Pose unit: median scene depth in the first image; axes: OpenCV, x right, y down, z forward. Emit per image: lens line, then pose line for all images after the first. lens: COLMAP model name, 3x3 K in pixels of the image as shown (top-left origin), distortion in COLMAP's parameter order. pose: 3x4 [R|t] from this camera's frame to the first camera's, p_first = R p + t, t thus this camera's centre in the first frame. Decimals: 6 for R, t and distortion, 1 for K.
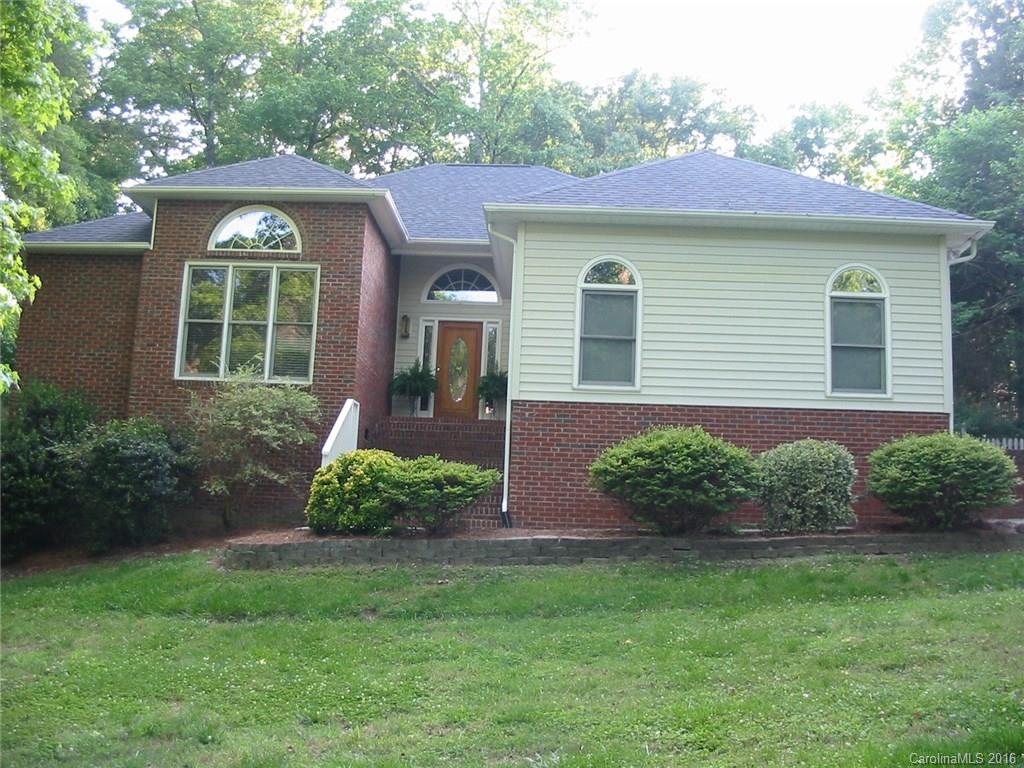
lens RADIAL K [[1063.0, 0, 512.0], [0, 1063.0, 376.0], [0, 0, 1]] dist [-0.100601, 0.000000]
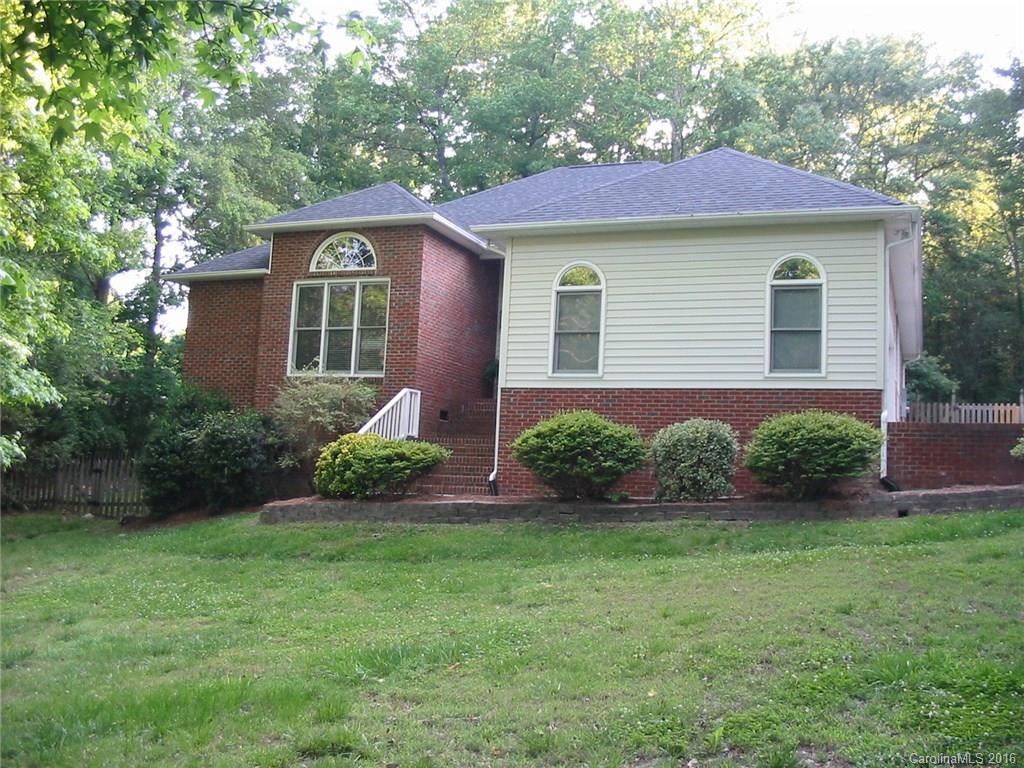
lens RADIAL K [[1050.0, 0, 510.5], [0, 1050.0, 386.6], [0, 0, 1]] dist [-0.086657, 0.000000]
pose [[0.943721, -0.028657, -0.329499, 0.402873], [0.042957, 0.998421, 0.036199, -0.021251], [0.327942, -0.048316, 0.943462, -0.116182]]
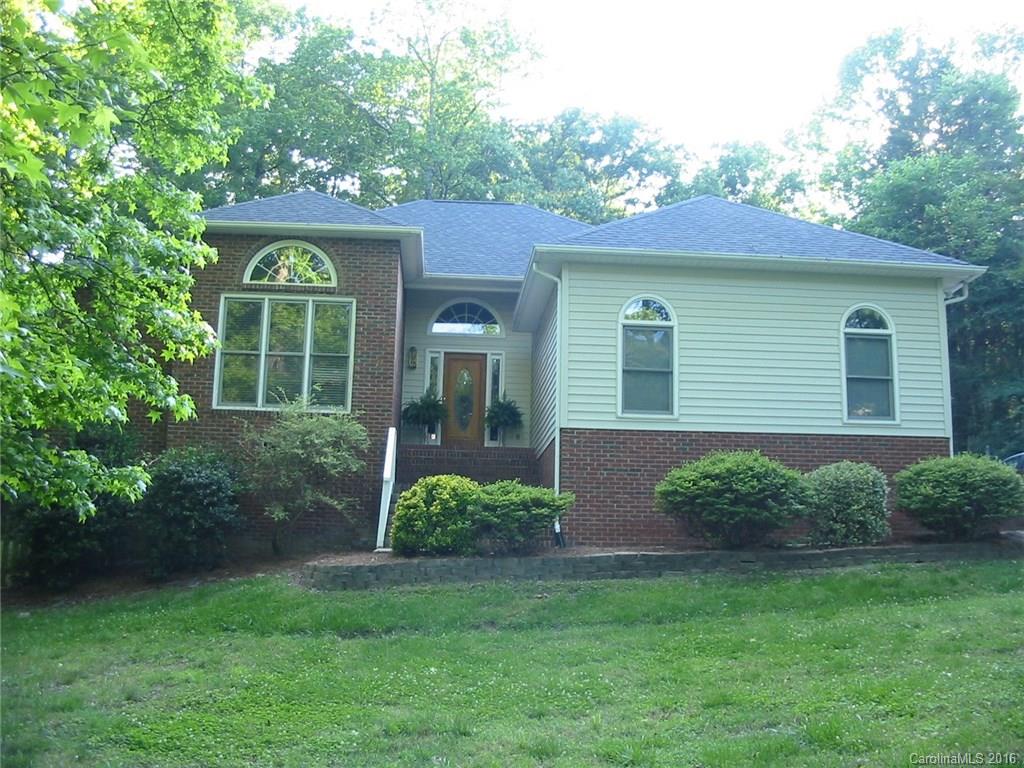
lens RADIAL K [[1063.0, 0, 517.0], [0, 1063.0, 378.5], [0, 0, 1]] dist [-0.100601, 0.000000]
pose [[0.993740, 0.001012, 0.111709, -0.164152], [0.001605, 0.999726, -0.023335, -0.002180], [-0.111702, 0.023369, 0.993467, -0.061153]]
